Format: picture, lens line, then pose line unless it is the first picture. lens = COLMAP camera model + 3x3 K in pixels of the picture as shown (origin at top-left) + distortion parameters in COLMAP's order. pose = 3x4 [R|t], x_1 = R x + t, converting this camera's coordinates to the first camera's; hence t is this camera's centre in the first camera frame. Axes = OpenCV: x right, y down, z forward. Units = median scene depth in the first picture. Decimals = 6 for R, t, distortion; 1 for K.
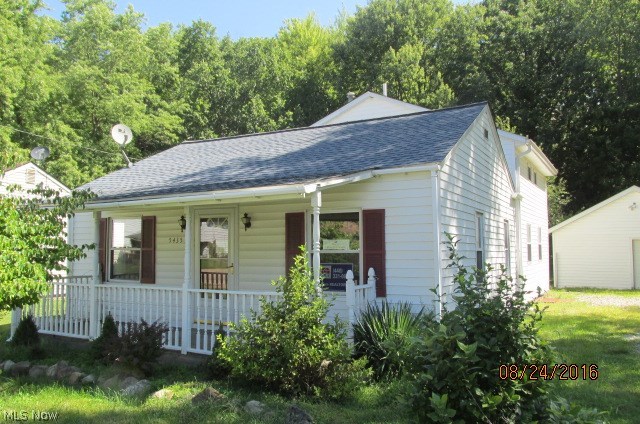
lens RADIAL K [[530.1, 0, 320.0], [0, 530.1, 212.0], [0, 0, 1]] dist [-0.063650, 0.001841]
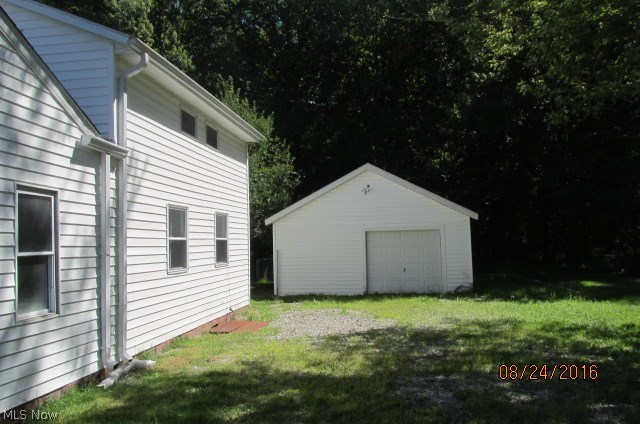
lens RADIAL K [[530.1, 0, 320.0], [0, 530.1, 212.0], [0, 0, 1]] dist [-0.063650, 0.001841]
pose [[0.921534, 0.002890, 0.388287, 0.220723], [-0.008828, 0.999870, 0.013512, 0.013044], [-0.388197, -0.015879, 0.921439, 0.277286]]
